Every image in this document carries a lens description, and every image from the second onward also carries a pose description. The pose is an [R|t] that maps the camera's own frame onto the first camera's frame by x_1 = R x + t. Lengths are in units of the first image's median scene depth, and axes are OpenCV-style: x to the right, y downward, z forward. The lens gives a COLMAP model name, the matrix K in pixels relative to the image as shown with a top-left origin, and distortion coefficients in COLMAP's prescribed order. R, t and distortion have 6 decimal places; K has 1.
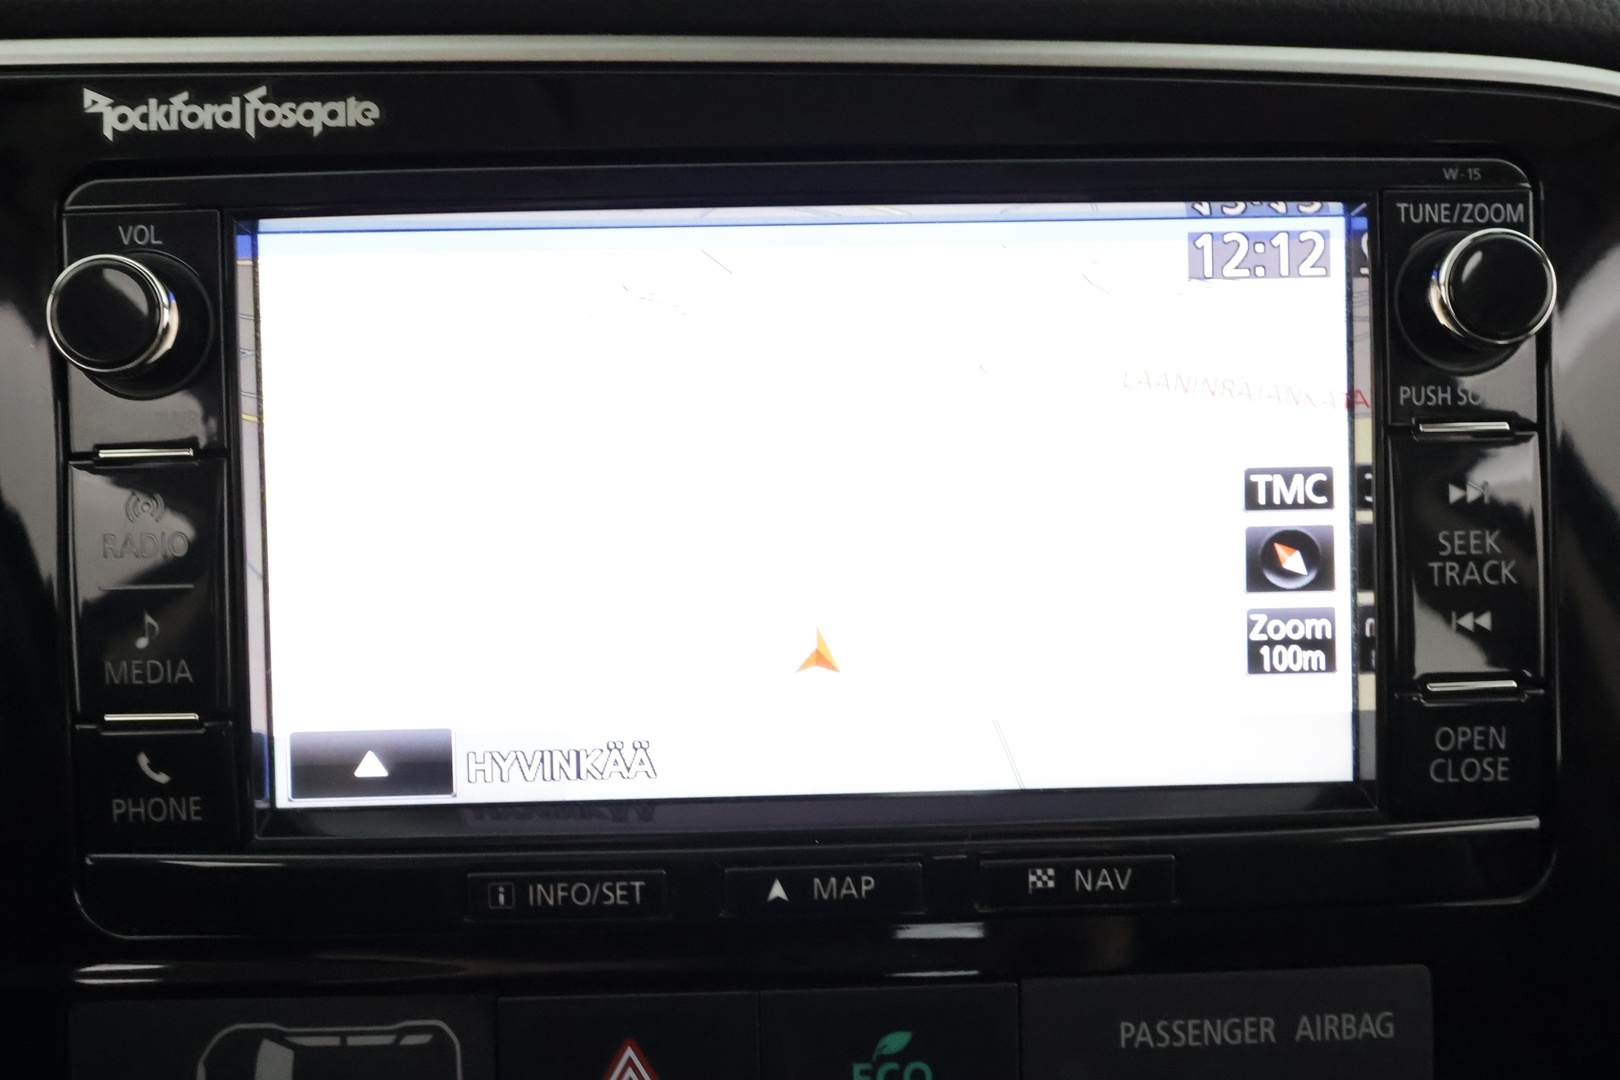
lens RADIAL K [[1274.6, 0, 802.5], [0, 1274.6, 545.4], [0, 0, 1]] dist [-0.004088, 0.000089]
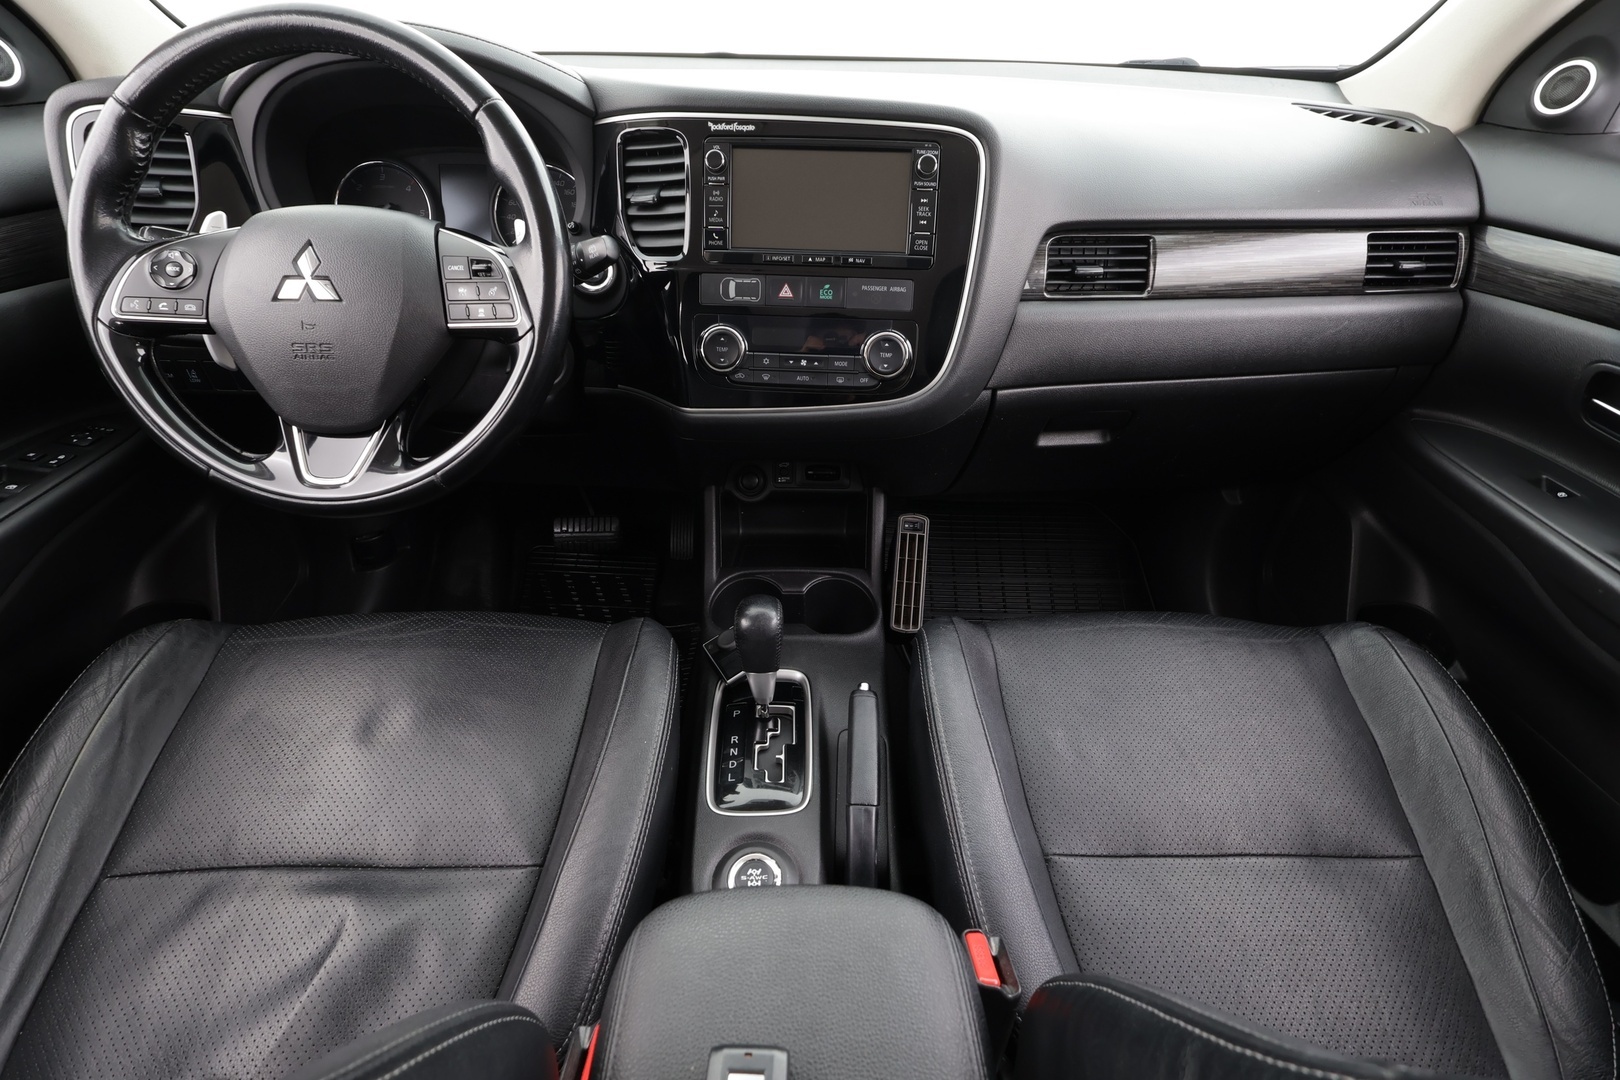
lens RADIAL K [[758.7, 0, 802.2], [0, 758.7, 539.8], [0, 0, 1]] dist [-0.005375, 0.000632]
pose [[0.996089, 0.070047, -0.053850, 0.247247], [-0.057741, 0.977407, 0.203327, 0.878143], [0.066876, -0.199423, 0.977629, -3.059635]]
